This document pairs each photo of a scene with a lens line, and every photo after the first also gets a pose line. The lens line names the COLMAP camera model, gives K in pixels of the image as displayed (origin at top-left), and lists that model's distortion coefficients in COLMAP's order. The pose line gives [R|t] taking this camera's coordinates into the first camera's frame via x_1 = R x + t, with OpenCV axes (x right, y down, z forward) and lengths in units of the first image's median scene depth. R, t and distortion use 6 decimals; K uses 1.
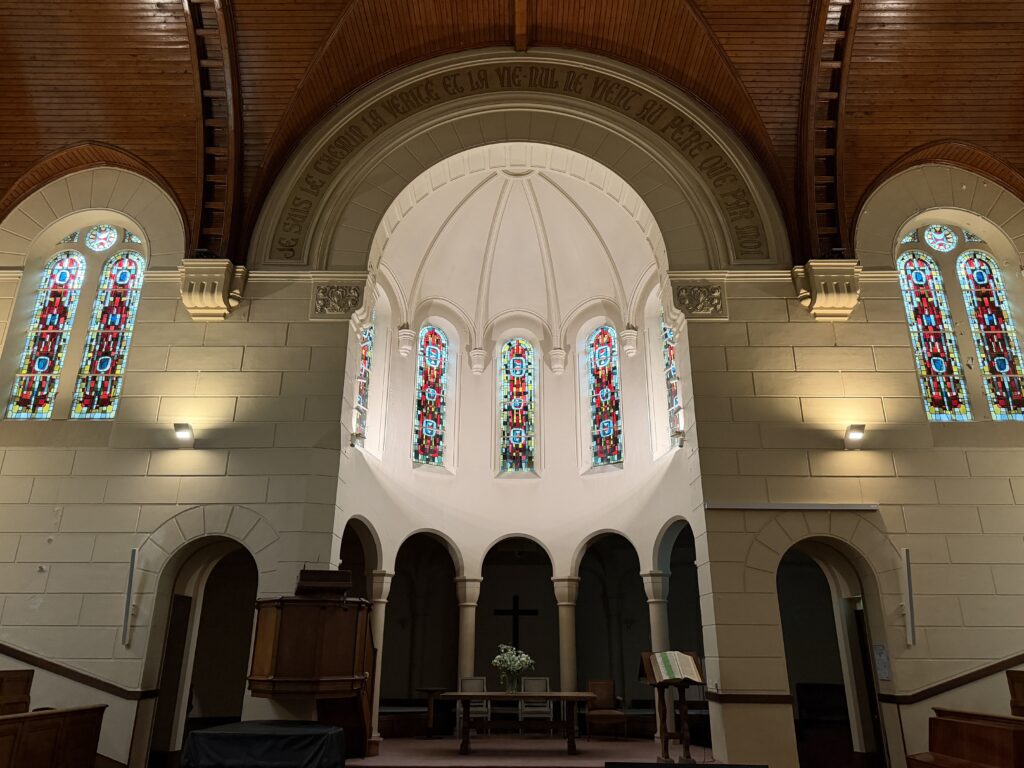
lens RADIAL K [[724.4, 0, 513.5], [0, 724.4, 387.6], [0, 0, 1]] dist [0.042661, -0.042588]
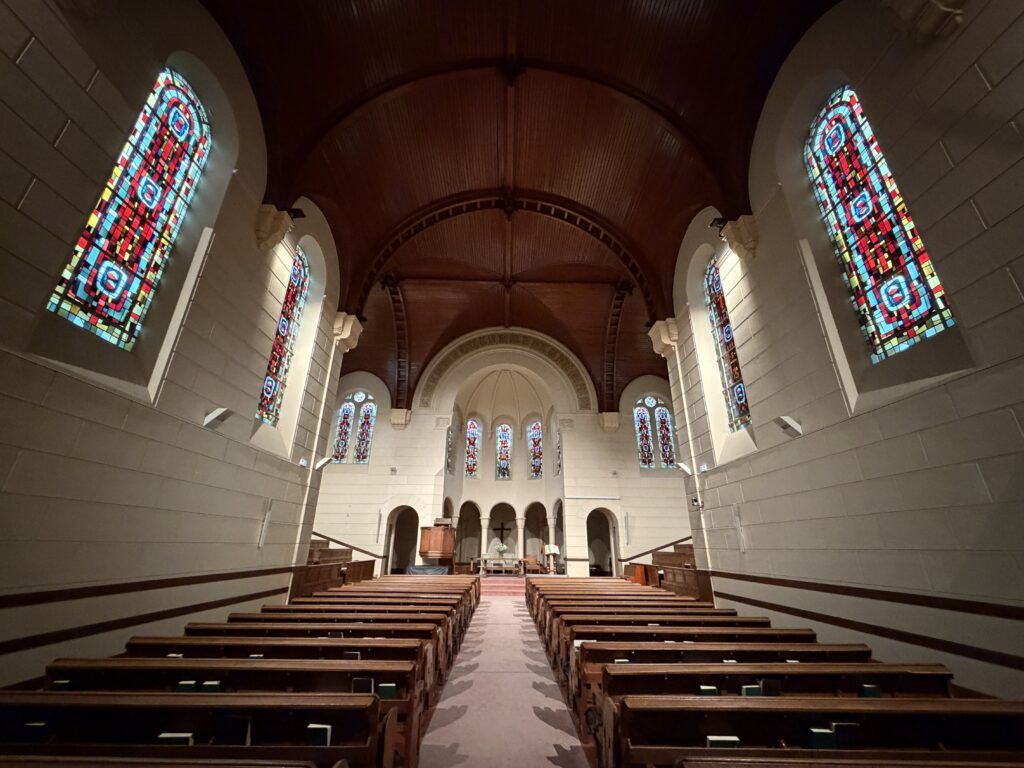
lens RADIAL K [[409.4, 0, 509.8], [0, 409.4, 385.1], [0, 0, 1]] dist [0.001403, 0.000546]
pose [[0.999700, 0.015632, 0.018868, -0.006766], [-0.015075, 0.999457, -0.029314, -0.221762], [-0.019316, 0.029020, 0.999392, -0.638871]]
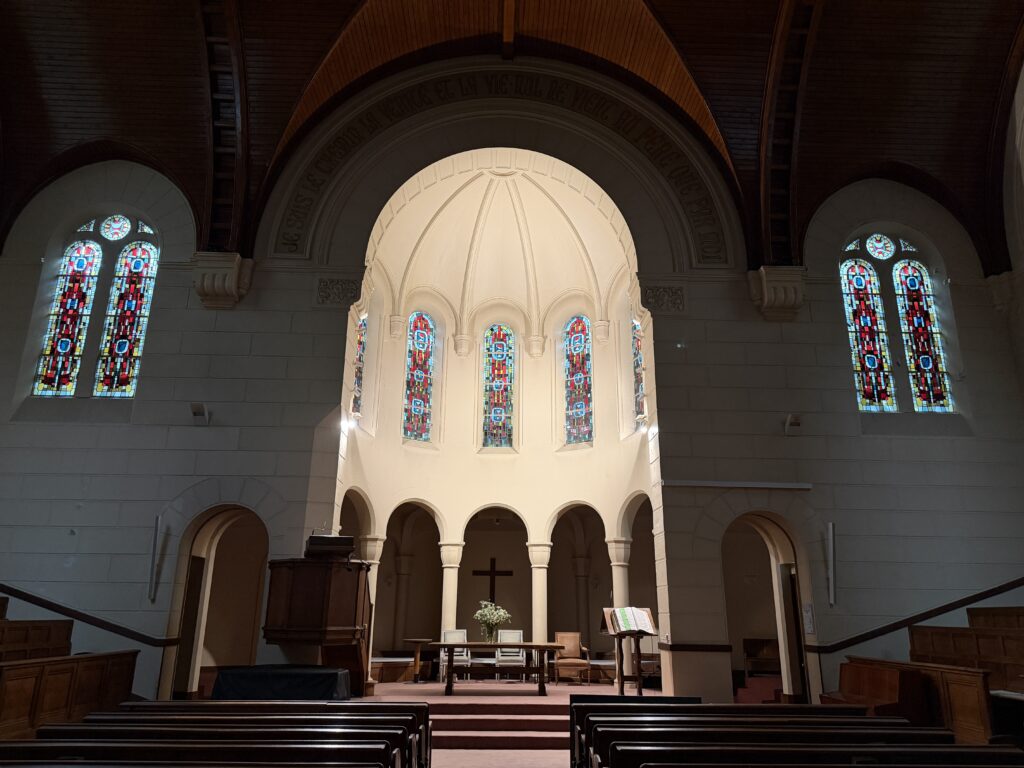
lens RADIAL K [[724.4, 0, 514.2], [0, 724.4, 388.6], [0, 0, 1]] dist [0.042661, -0.042588]
pose [[0.999246, 0.017154, 0.034831, -0.010879], [-0.018889, 0.998566, 0.050085, -0.034398], [-0.033921, -0.050705, 0.998137, -0.110542]]
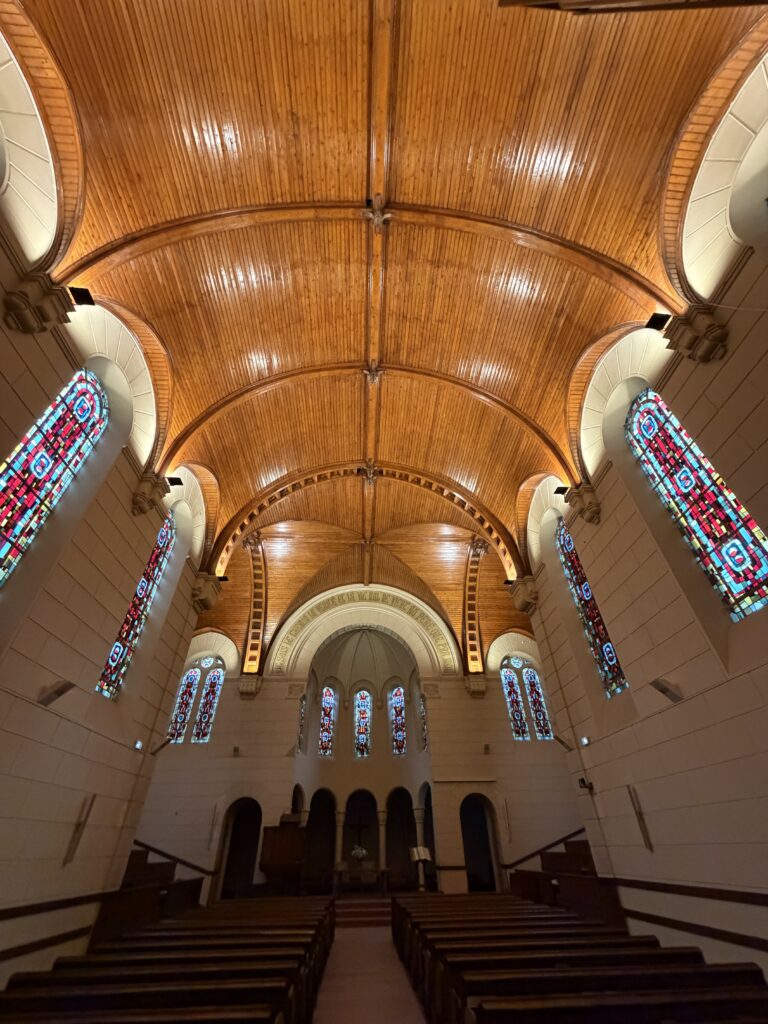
lens RADIAL K [[409.4, 0, 384.2], [0, 409.4, 509.4], [0, 0, 1]] dist [0.001403, 0.000546]
pose [[0.998094, 0.021420, 0.057884, -0.021252], [-0.000379, 0.939954, -0.341301, -0.226418], [-0.061719, 0.340629, 0.938170, -0.647921]]
